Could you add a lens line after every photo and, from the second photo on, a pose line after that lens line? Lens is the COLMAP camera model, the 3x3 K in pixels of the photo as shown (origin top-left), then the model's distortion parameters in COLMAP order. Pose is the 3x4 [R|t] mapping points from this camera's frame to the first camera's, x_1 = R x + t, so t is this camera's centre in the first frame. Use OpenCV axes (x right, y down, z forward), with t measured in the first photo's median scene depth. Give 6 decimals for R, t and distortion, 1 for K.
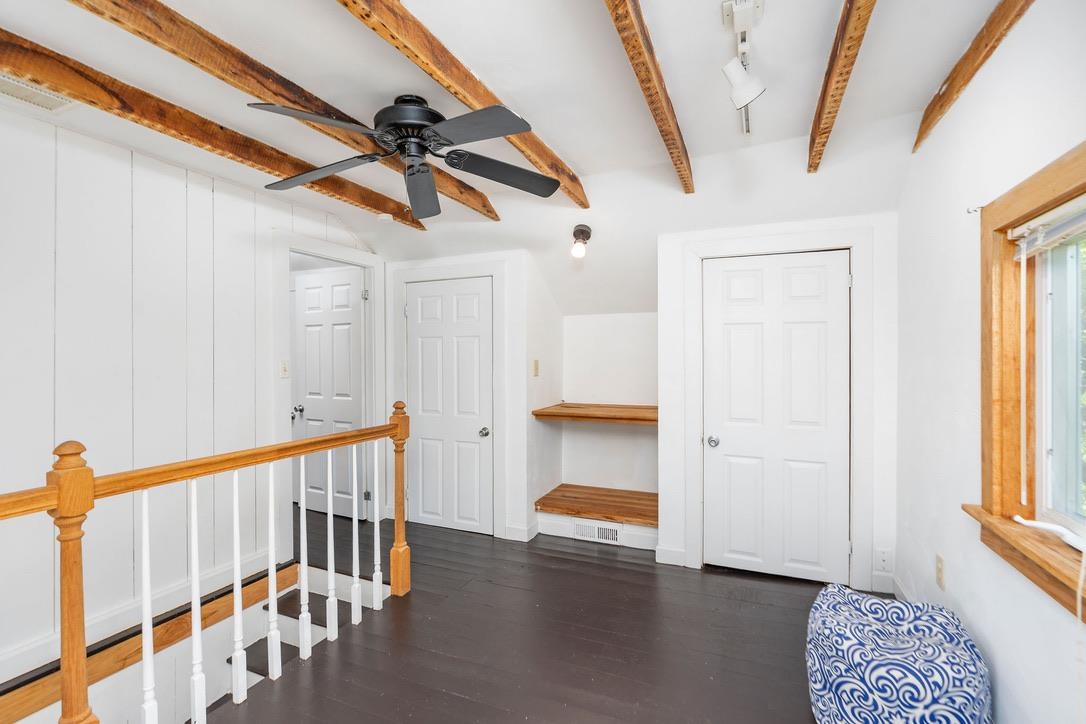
lens RADIAL K [[489.4, 0, 523.4], [0, 489.4, 353.9], [0, 0, 1]] dist [-0.013374, 0.001622]
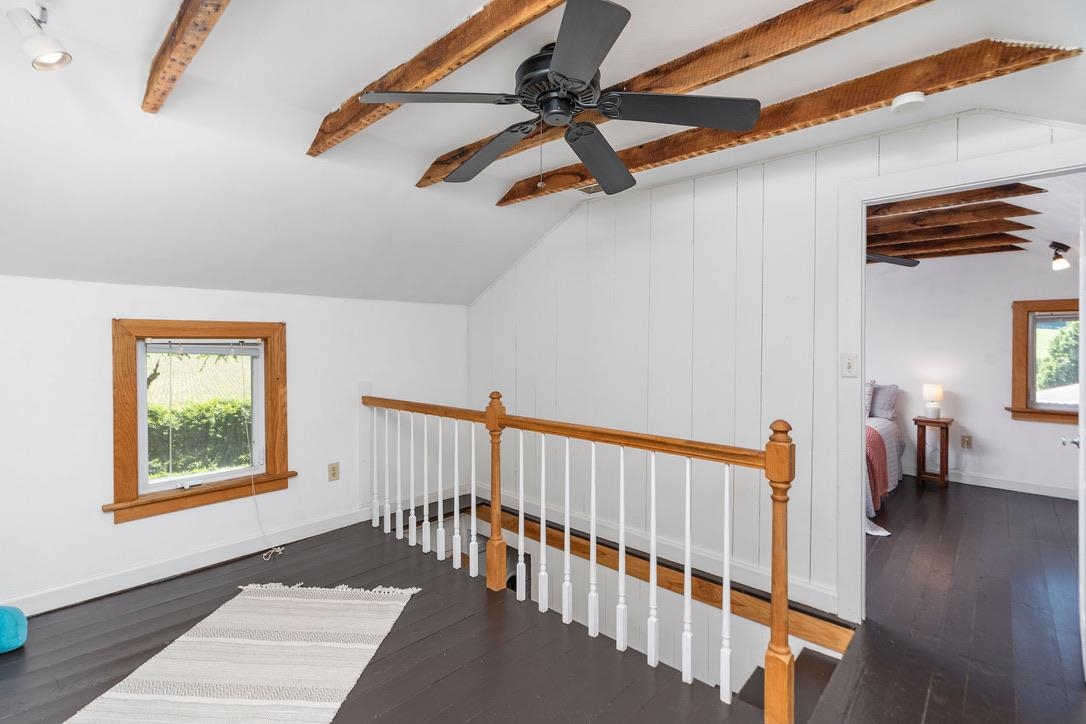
lens RADIAL K [[489.4, 0, 542.7], [0, 489.4, 352.3], [0, 0, 1]] dist [-0.013374, 0.001622]
pose [[-0.292763, 0.011683, -0.956114, 0.474854], [-0.002343, 0.999914, 0.012935, 0.000858], [0.956182, 0.006027, -0.292711, 0.979878]]
